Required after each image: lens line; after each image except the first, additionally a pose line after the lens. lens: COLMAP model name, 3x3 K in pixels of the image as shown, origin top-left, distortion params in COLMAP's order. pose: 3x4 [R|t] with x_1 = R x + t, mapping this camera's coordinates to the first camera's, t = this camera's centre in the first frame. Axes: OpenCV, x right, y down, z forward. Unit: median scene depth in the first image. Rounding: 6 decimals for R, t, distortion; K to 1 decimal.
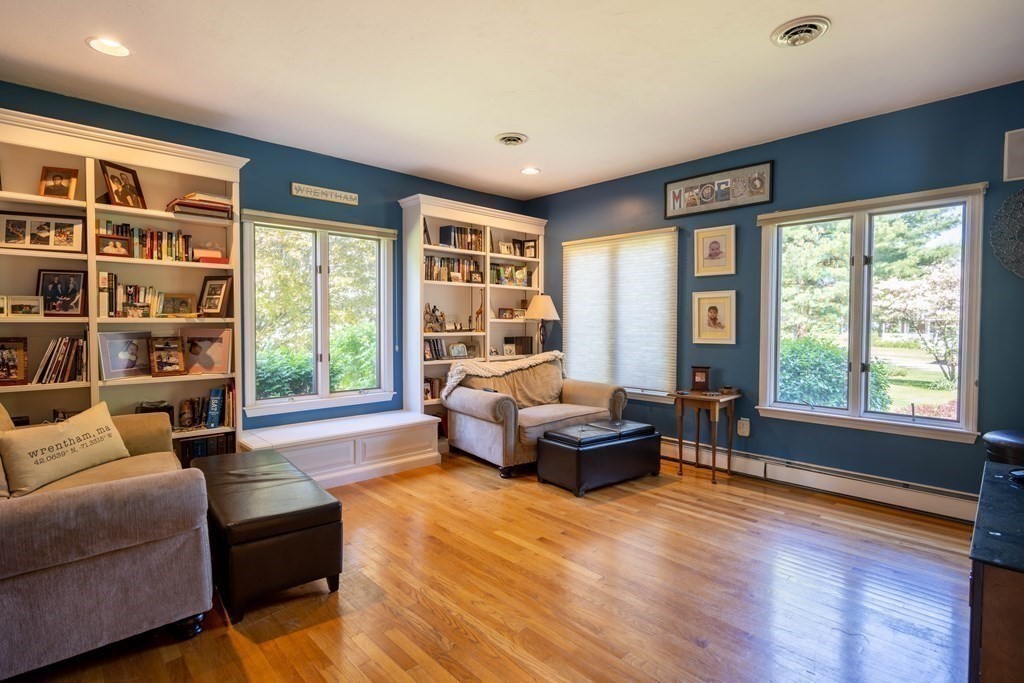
lens RADIAL K [[508.0, 0, 511.5], [0, 508.0, 340.4], [0, 0, 1]] dist [0.000099, -0.001303]
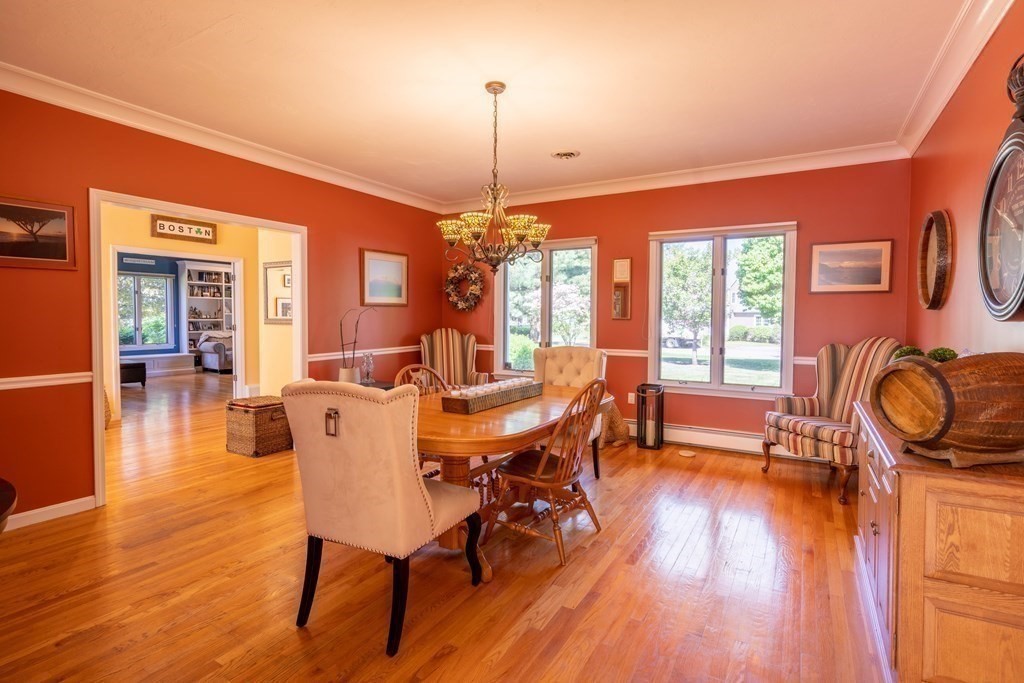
lens RADIAL K [[508.0, 0, 512.8], [0, 508.0, 338.9], [0, 0, 1]] dist [0.000099, -0.001303]
pose [[0.960853, -0.009181, 0.276905, 0.595600], [0.006259, 0.999915, 0.011437, 0.056857], [-0.276987, -0.009256, 0.960829, -1.612197]]
